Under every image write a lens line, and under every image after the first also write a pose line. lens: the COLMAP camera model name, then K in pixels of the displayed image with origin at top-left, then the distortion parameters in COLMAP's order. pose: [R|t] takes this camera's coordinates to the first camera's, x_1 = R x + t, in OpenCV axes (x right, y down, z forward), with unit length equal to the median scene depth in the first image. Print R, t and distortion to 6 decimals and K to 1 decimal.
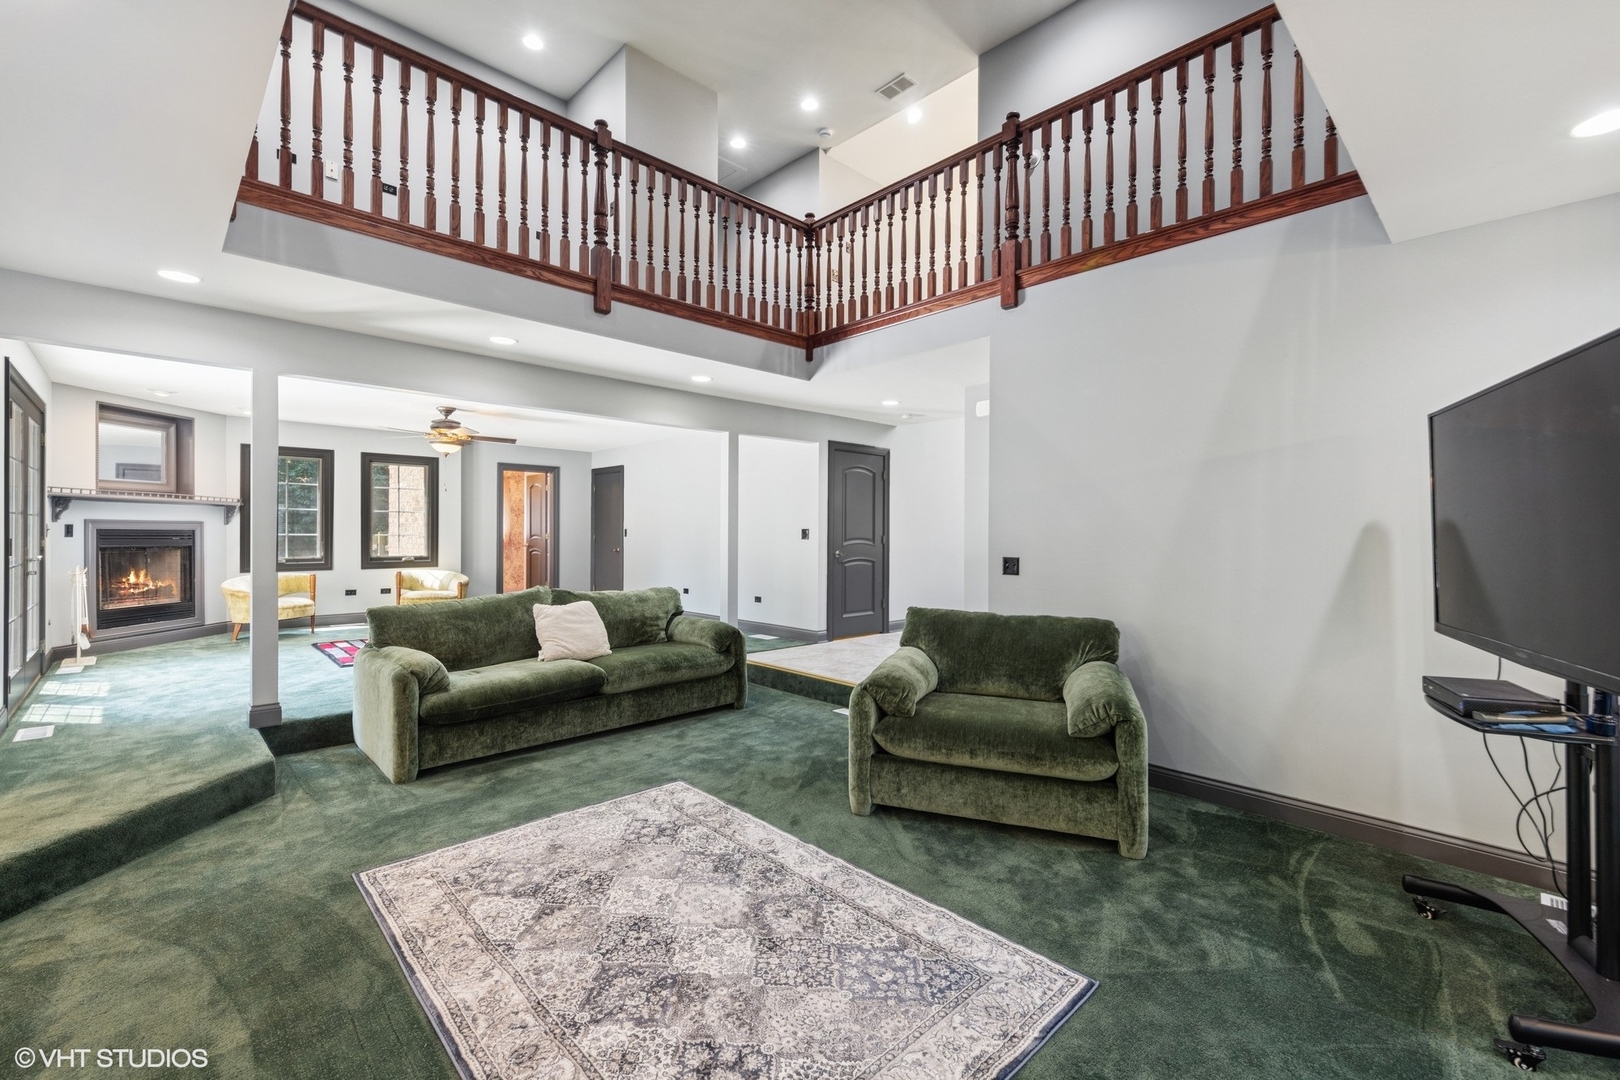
lens RADIAL K [[688.3, 0, 819.5], [0, 688.3, 537.0], [0, 0, 1]] dist [0.004754, -0.000759]
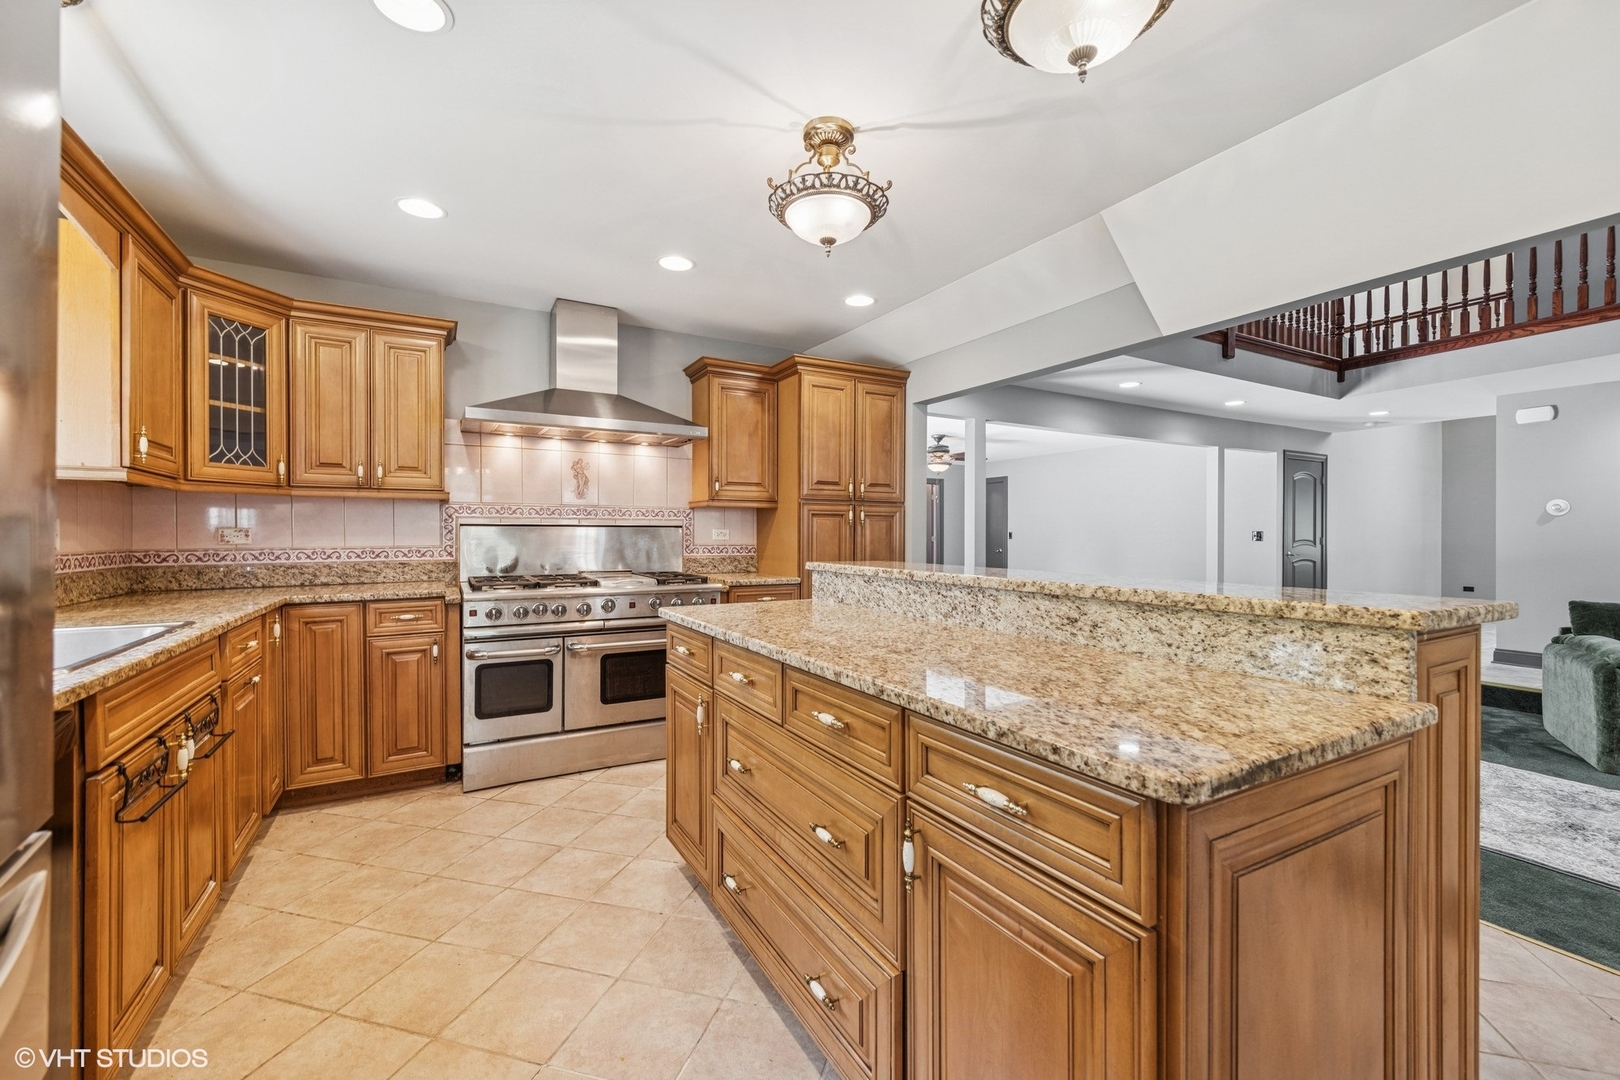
lens RADIAL K [[688.3, 0, 818.3], [0, 688.3, 534.9], [0, 0, 1]] dist [0.004754, -0.000759]
pose [[0.970320, -0.007490, -0.241710, -0.586807], [0.006449, 0.999966, -0.005097, -0.007977], [0.241740, 0.003387, 0.970335, -0.295011]]
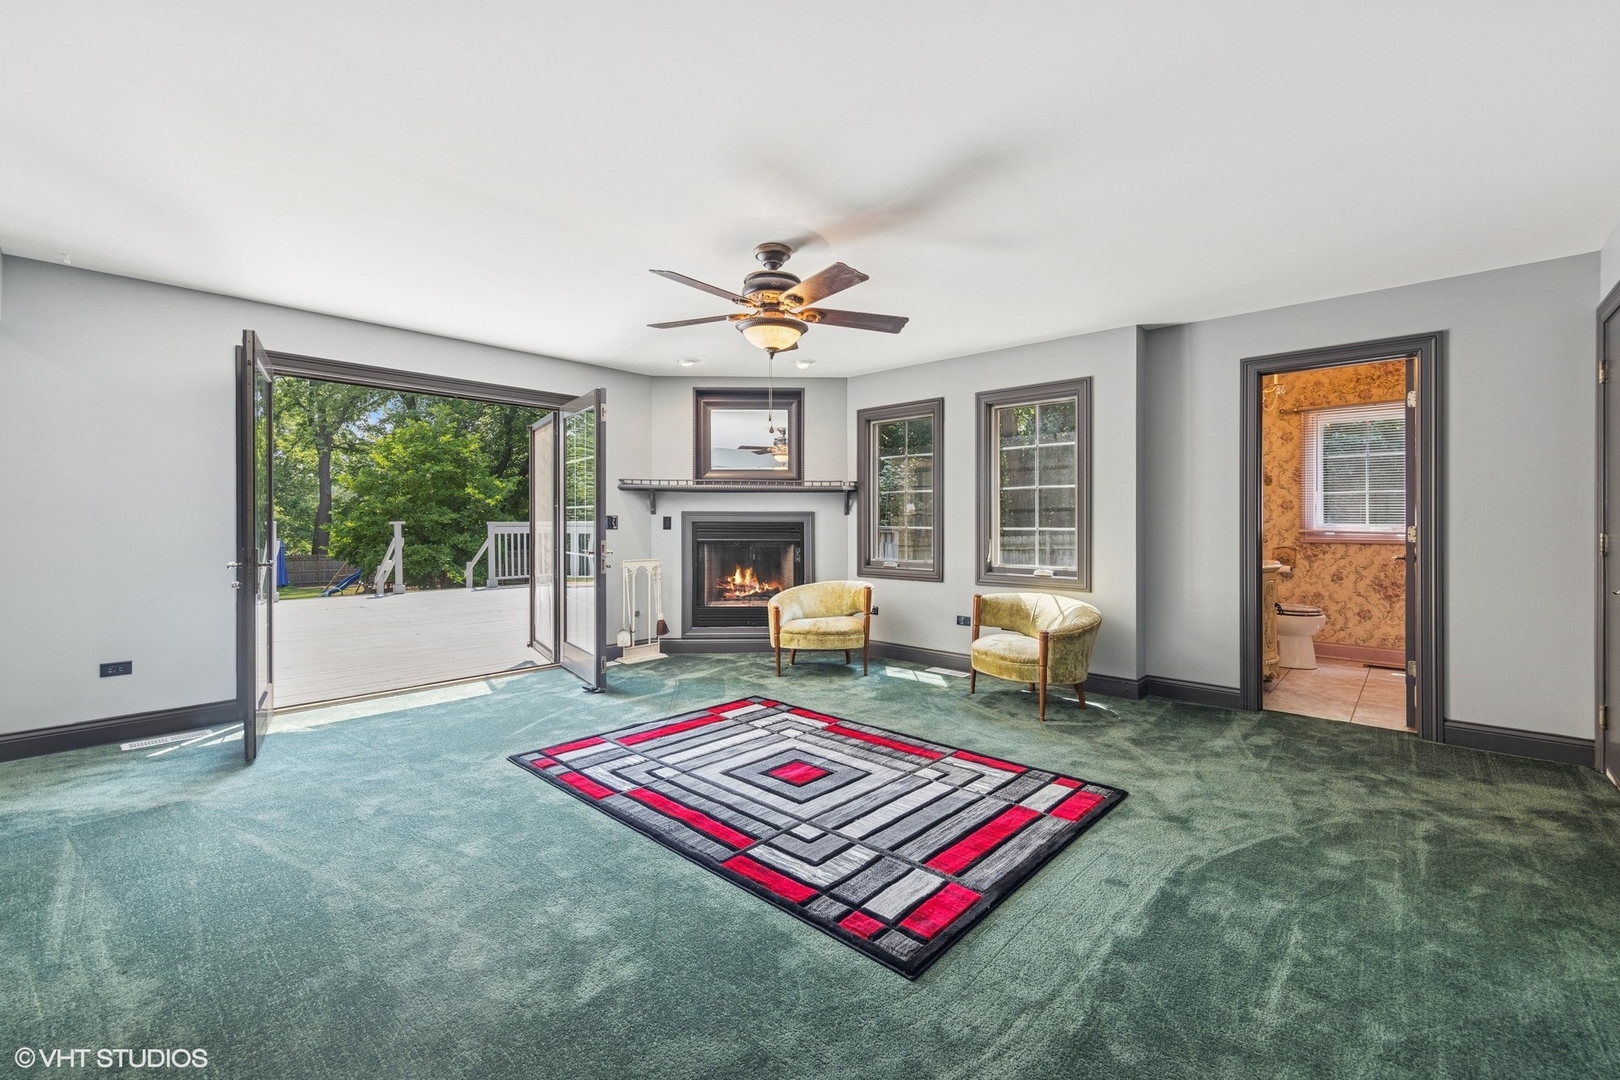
lens RADIAL K [[688.3, 0, 805.7], [0, 688.3, 527.4], [0, 0, 1]] dist [0.004754, -0.000759]
pose [[0.071532, -0.007730, -0.997408, -0.119513], [-0.010336, 0.999911, -0.008490, 0.002398], [0.997385, 0.010916, 0.071445, 1.263477]]
